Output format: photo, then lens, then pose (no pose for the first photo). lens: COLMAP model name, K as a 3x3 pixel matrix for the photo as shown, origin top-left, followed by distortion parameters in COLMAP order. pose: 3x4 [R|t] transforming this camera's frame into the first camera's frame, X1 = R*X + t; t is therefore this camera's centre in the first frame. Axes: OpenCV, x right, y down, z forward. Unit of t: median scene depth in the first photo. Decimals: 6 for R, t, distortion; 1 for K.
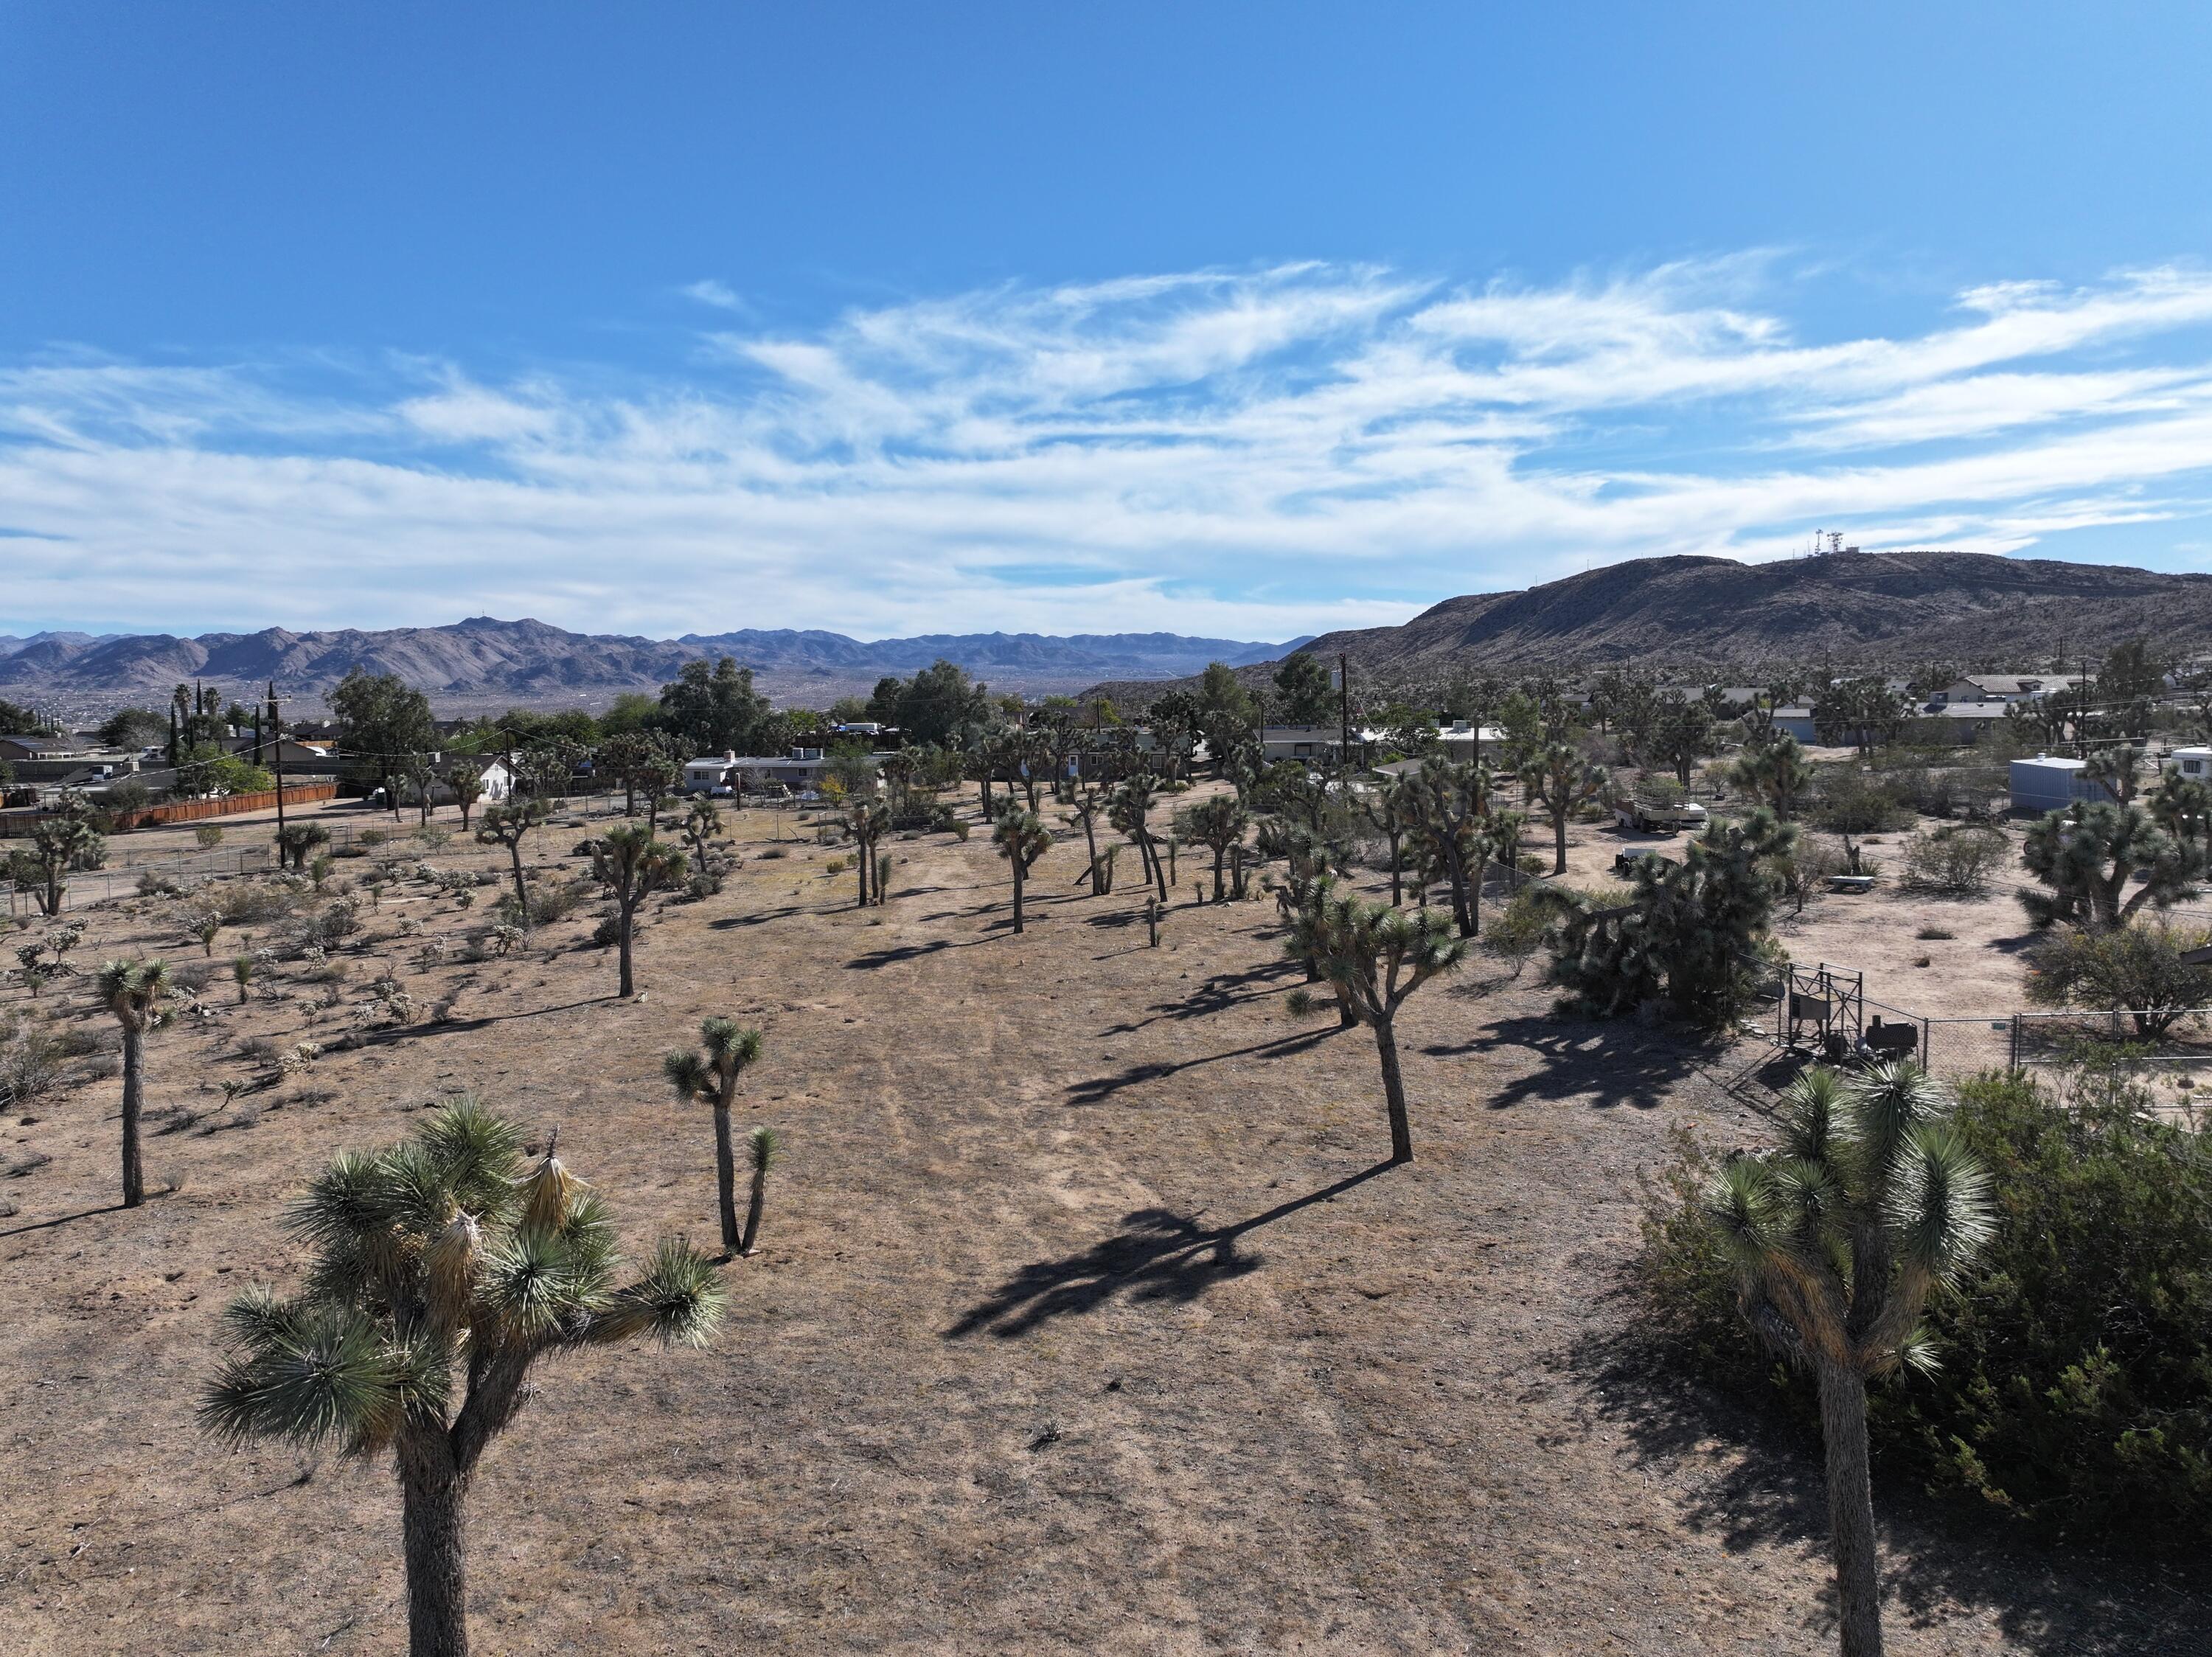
lens RADIAL K [[1548.2, 0, 1102.9], [0, 1548.2, 813.1], [0, 0, 1]] dist [0.001135, 0.014655]
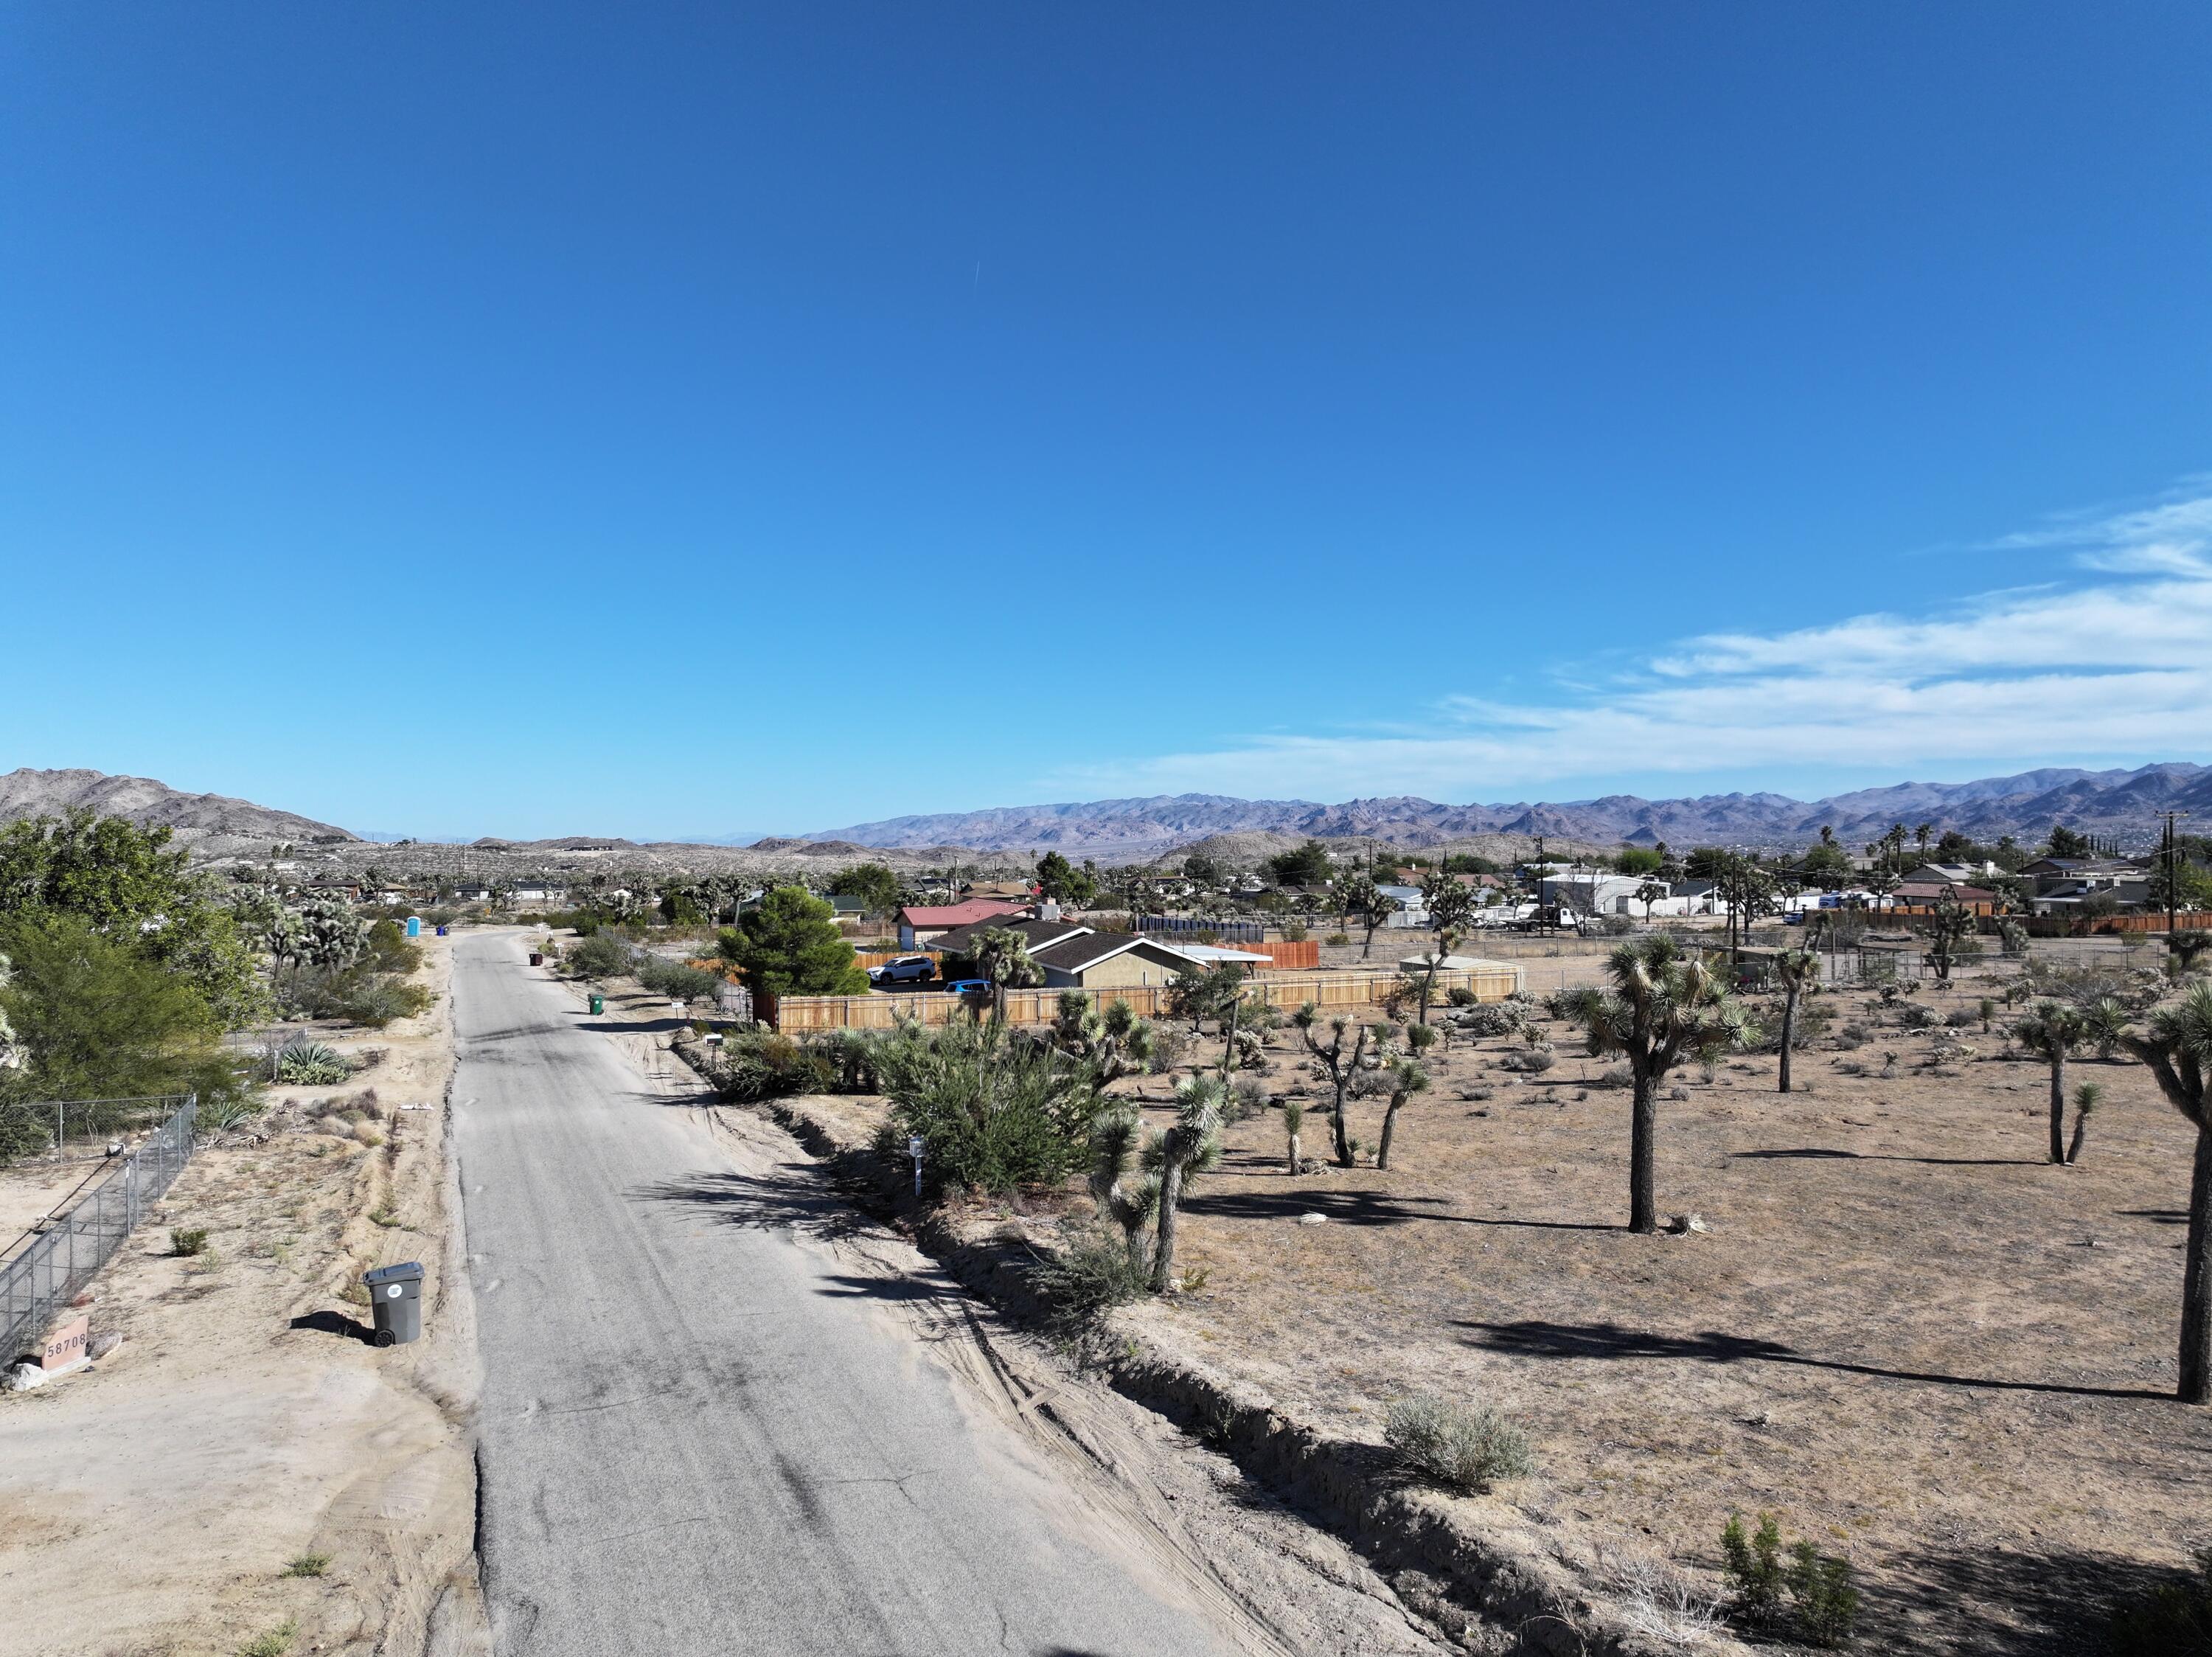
lens RADIAL K [[1548.2, 0, 1121.7], [0, 1548.2, 828.7], [0, 0, 1]] dist [0.001135, 0.014655]
pose [[0.380310, 0.002116, -0.924857, 0.707607], [-0.070570, 0.997148, -0.026738, 0.066913], [0.922163, 0.075435, 0.379375, -0.349173]]
